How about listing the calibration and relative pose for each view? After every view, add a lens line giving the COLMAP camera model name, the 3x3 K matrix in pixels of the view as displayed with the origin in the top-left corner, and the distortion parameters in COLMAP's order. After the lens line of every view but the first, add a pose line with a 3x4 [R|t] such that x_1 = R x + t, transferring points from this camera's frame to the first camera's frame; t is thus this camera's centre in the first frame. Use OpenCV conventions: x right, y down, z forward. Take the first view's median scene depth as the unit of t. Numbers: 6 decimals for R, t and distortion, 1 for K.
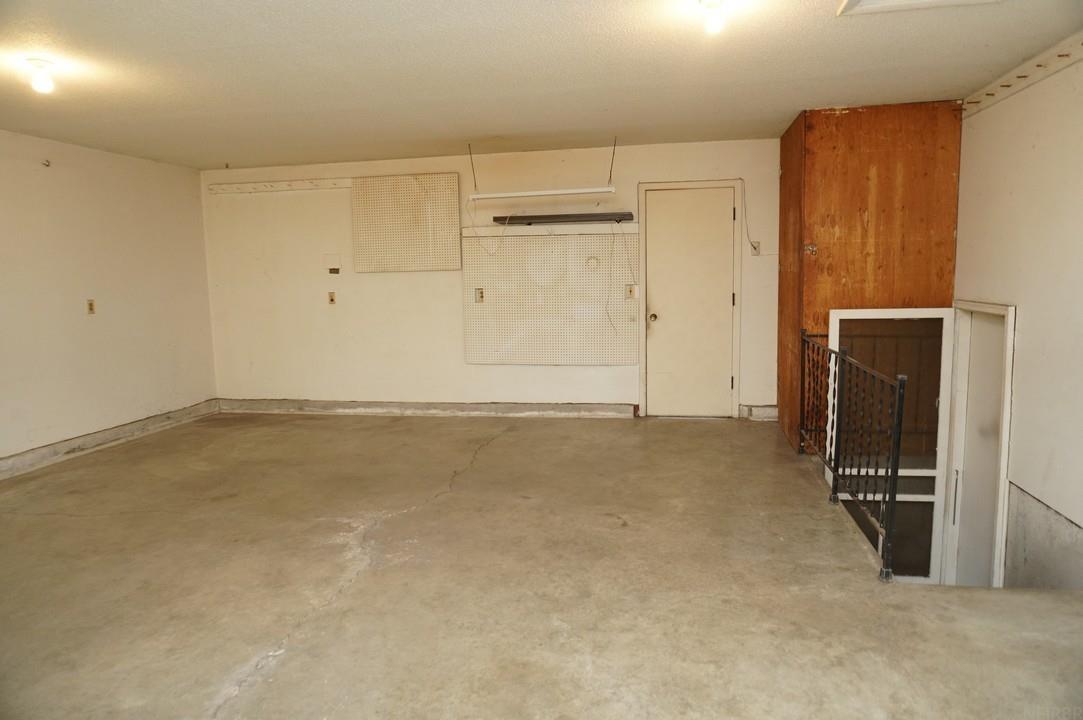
lens RADIAL K [[752.2, 0, 539.3], [0, 752.2, 364.1], [0, 0, 1]] dist [-0.020762, 0.008349]
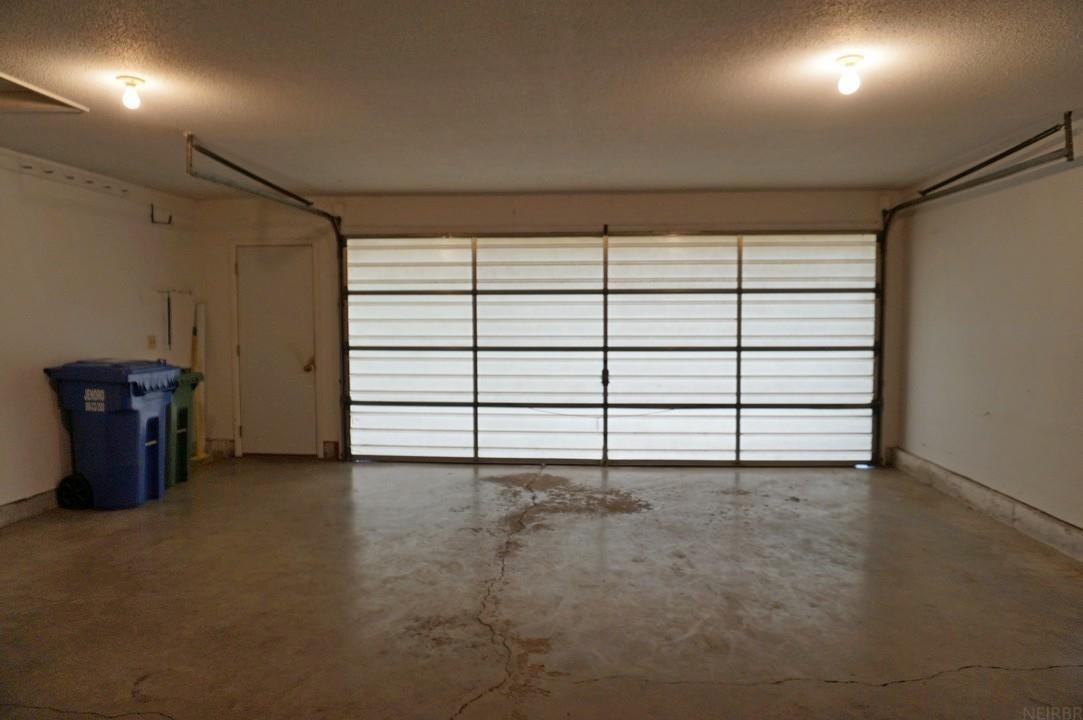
lens RADIAL K [[752.2, 0, 539.3], [0, 752.2, 364.1], [0, 0, 1]] dist [-0.020762, 0.008349]
pose [[-0.993106, 0.032873, -0.112513, -0.206240], [0.011526, 0.982605, 0.185350, -0.220900], [0.116649, 0.182775, -0.976210, 1.873503]]
